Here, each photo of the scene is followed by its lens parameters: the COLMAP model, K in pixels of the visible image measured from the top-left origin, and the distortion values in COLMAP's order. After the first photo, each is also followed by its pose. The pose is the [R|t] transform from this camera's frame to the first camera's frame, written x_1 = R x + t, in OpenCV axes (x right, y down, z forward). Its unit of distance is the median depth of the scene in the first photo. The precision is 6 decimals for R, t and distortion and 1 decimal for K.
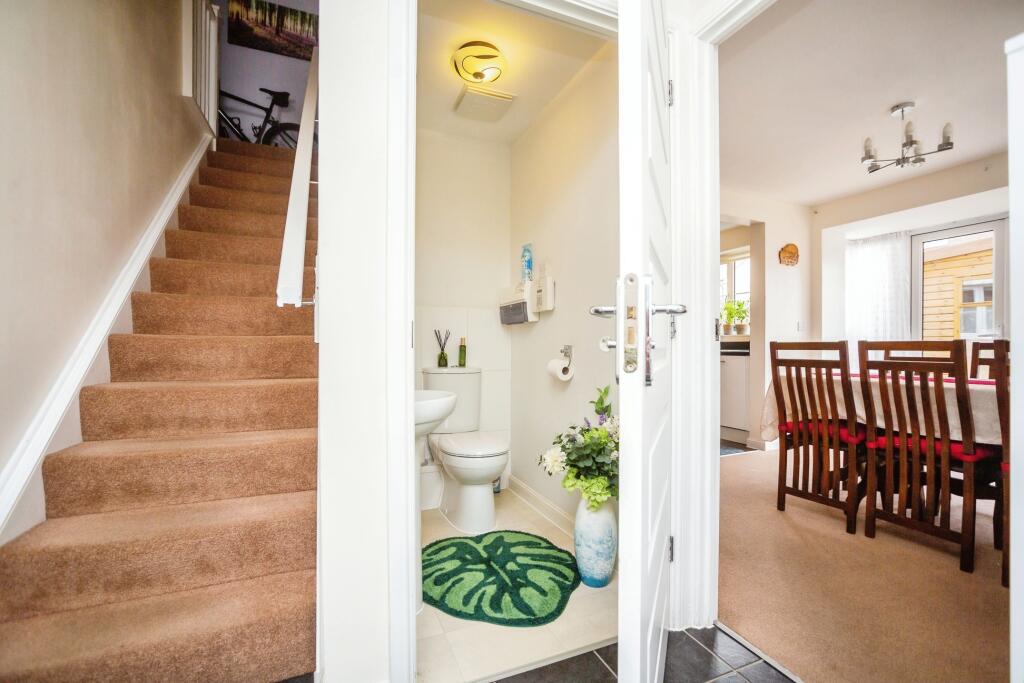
lens RADIAL K [[440.8, 0, 530.0], [0, 440.8, 338.6], [0, 0, 1]] dist [0.025250, -0.022070]
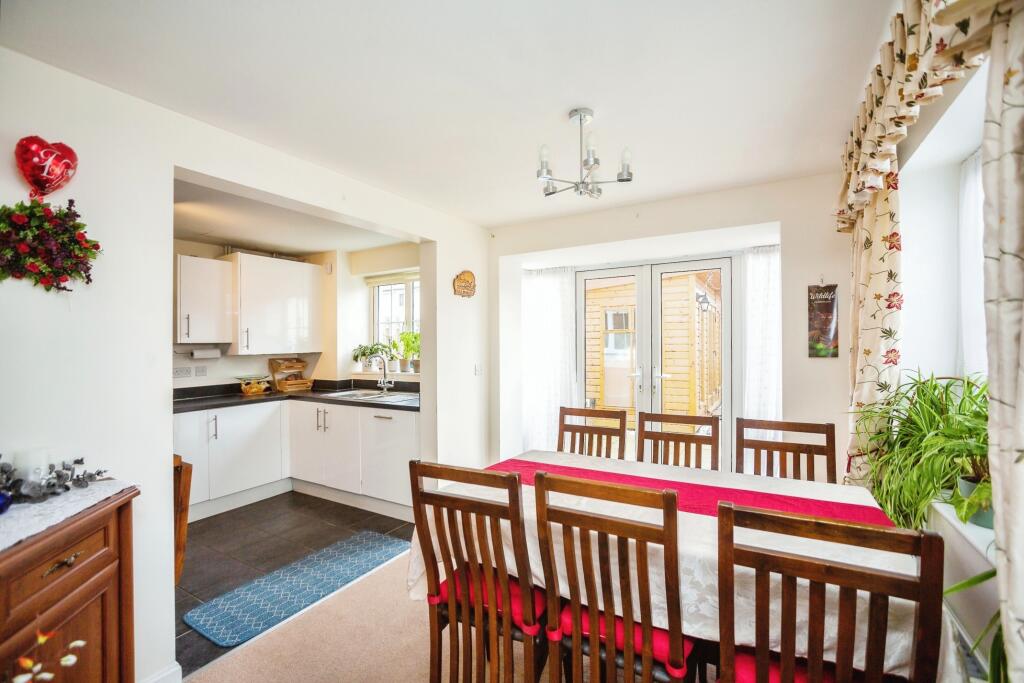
lens RADIAL K [[440.8, 0, 530.0], [0, 440.8, 338.6], [0, 0, 1]] dist [0.025250, -0.022070]
pose [[0.807537, -0.006524, 0.589781, 0.323950], [0.005944, 0.999978, 0.002923, -0.144468], [-0.589787, 0.001145, 0.807558, 0.441288]]
